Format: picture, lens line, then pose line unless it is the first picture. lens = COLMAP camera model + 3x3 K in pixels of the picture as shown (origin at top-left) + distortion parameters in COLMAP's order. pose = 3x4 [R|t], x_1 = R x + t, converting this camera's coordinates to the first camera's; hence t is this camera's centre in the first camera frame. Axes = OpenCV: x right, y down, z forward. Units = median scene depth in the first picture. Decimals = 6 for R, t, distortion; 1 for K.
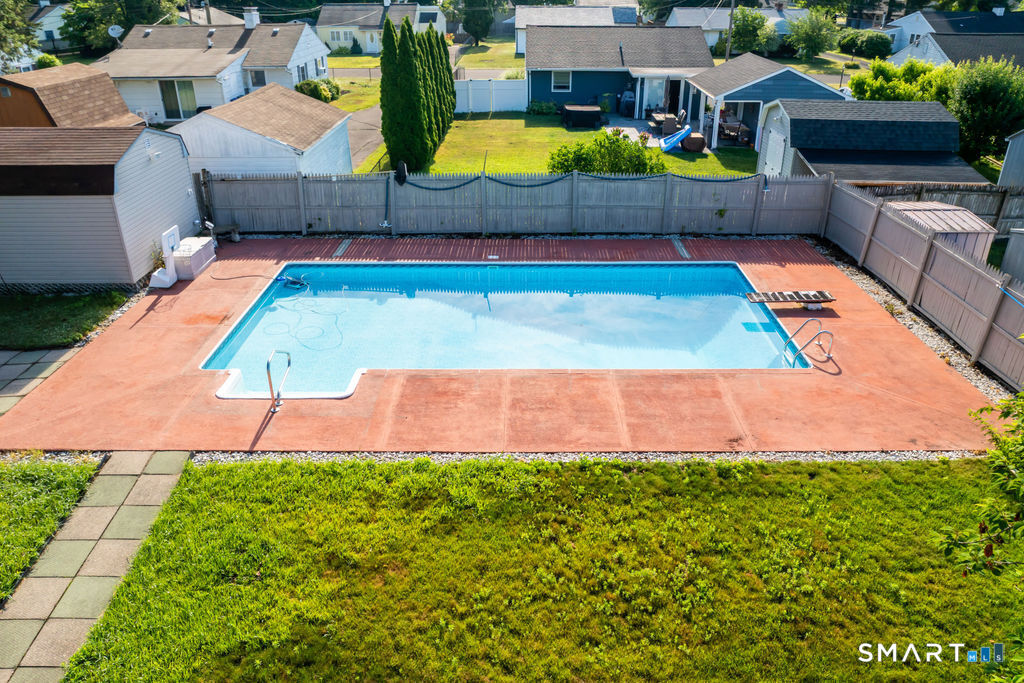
lens RADIAL K [[726.2, 0, 512.8], [0, 726.2, 335.0], [0, 0, 1]] dist [-0.037462, -0.005356]
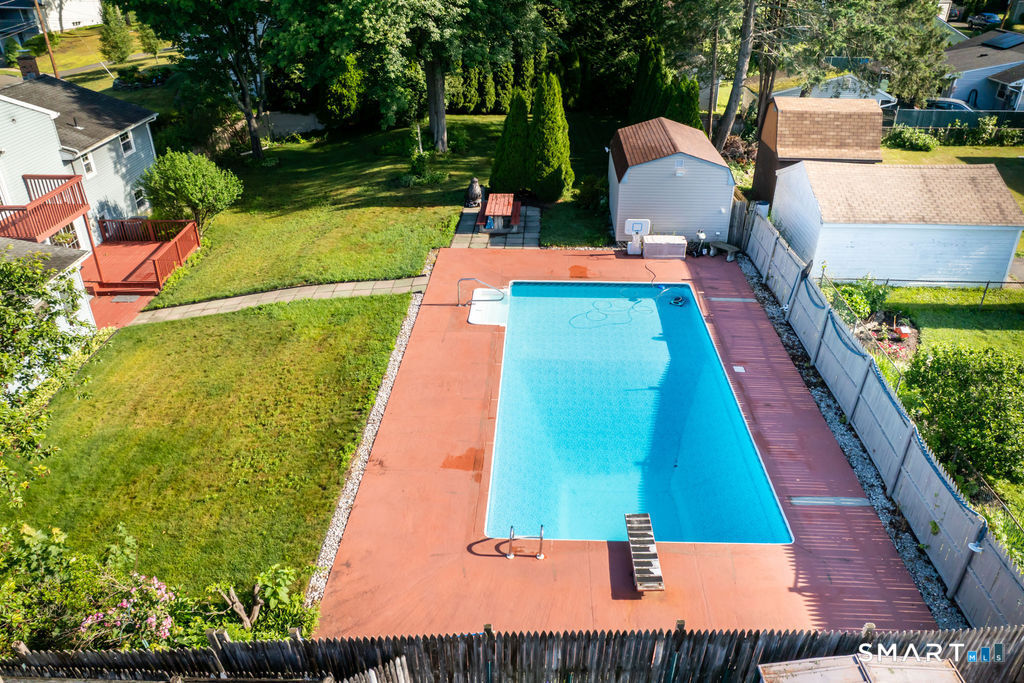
lens RADIAL K [[731.8, 0, 528.0], [0, 731.8, 340.7], [0, 0, 1]] dist [-0.002484, -0.002135]
pose [[-0.025738, 0.486941, -0.873056, 0.889364], [-0.435512, 0.780648, 0.448240, -0.489631], [0.899815, 0.391763, 0.191976, 0.576040]]
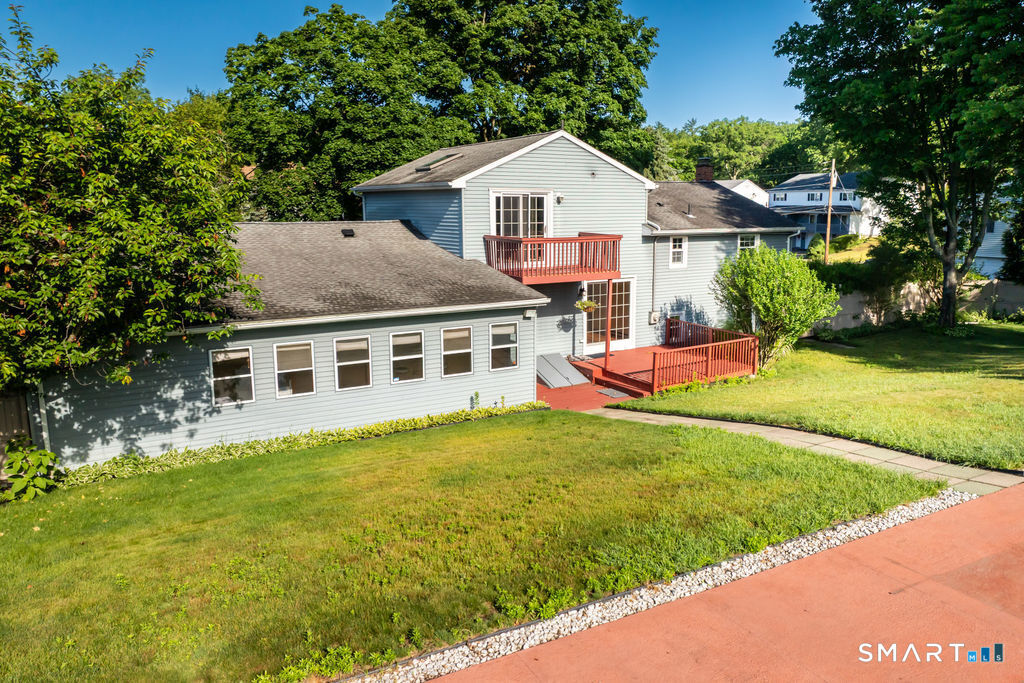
lens RADIAL K [[745.8, 0, 512.0], [0, 745.8, 341.5], [0, 0, 1]] dist [-0.032654, -0.000516]
pose [[-0.880197, 0.089661, -0.466062, 0.247141], [-0.205358, 0.813360, 0.544310, -0.202318], [0.427879, 0.574810, -0.697505, 0.786477]]
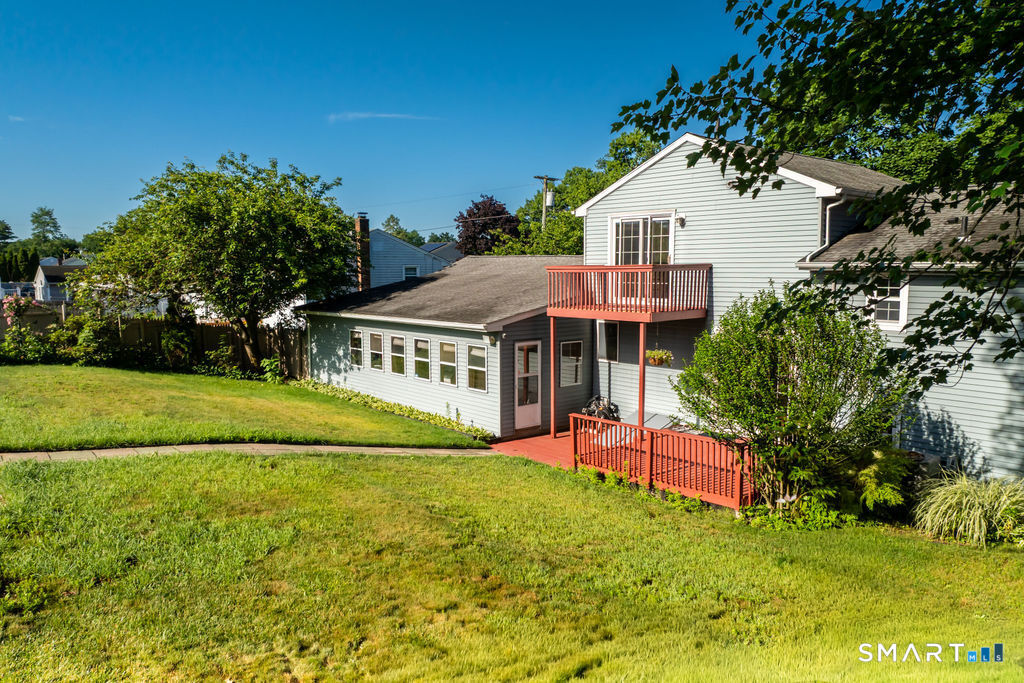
lens RADIAL K [[745.8, 0, 512.0], [0, 745.8, 341.5], [0, 0, 1]] dist [-0.032654, -0.000516]
pose [[-0.617871, -0.072557, 0.782925, -1.037804], [0.349371, 0.866704, 0.356038, -0.029820], [-0.704397, 0.493517, -0.510162, 0.558458]]
